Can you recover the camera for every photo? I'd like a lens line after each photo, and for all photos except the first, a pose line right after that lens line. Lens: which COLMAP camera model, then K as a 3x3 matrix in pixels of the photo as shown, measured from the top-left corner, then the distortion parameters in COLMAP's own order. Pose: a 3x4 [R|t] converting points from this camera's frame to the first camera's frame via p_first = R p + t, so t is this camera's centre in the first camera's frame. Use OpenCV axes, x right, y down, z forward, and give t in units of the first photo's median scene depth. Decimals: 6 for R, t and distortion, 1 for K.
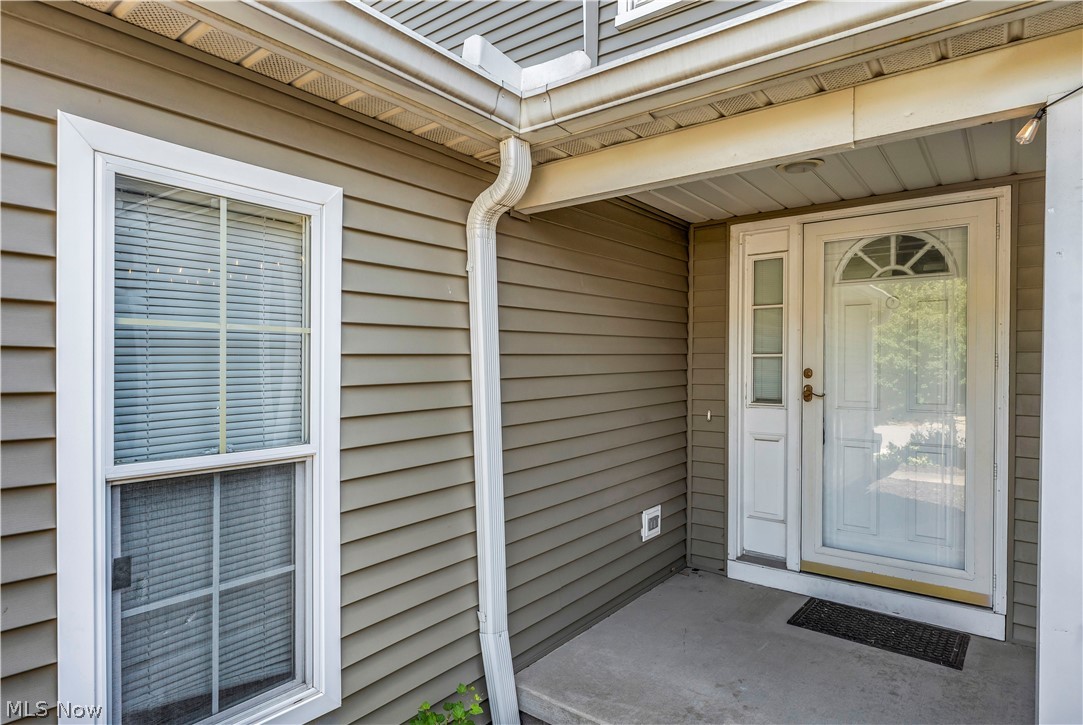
lens RADIAL K [[607.6, 0, 542.3], [0, 607.6, 371.3], [0, 0, 1]] dist [0.003639, -0.000855]
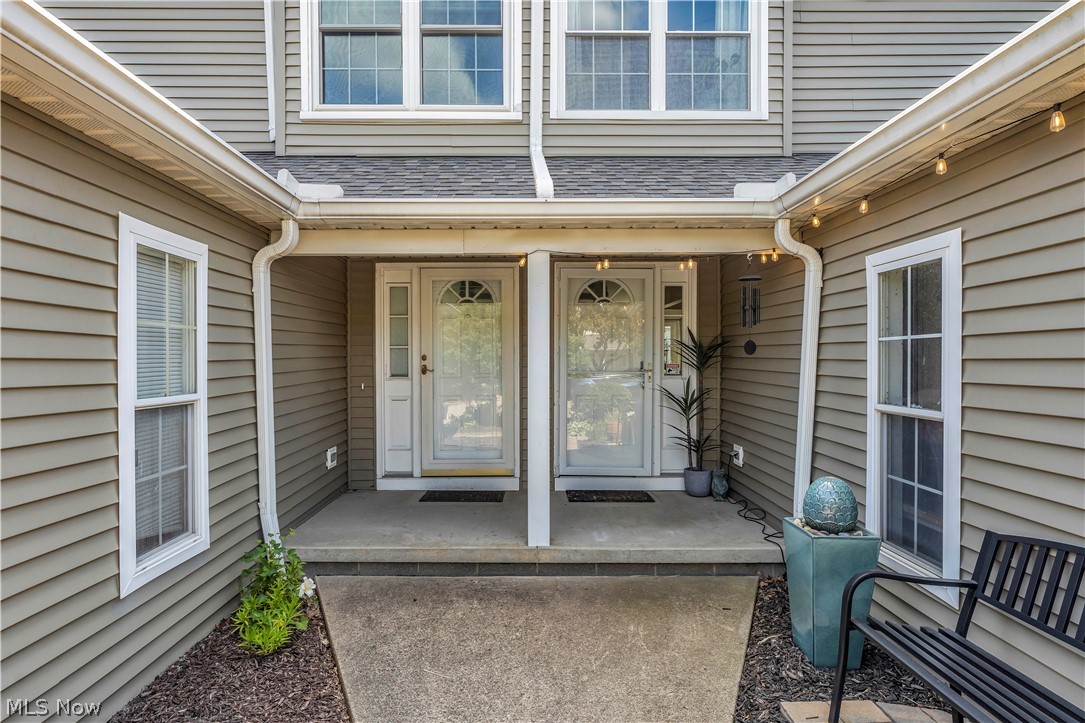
lens RADIAL K [[608.7, 0, 539.5], [0, 608.7, 363.1], [0, 0, 1]] dist [0.003639, -0.000855]
pose [[0.775496, -0.008634, 0.631294, -0.560430], [0.012581, 0.999919, -0.001779, 0.037456], [-0.631227, 0.009322, 0.775542, -0.747551]]
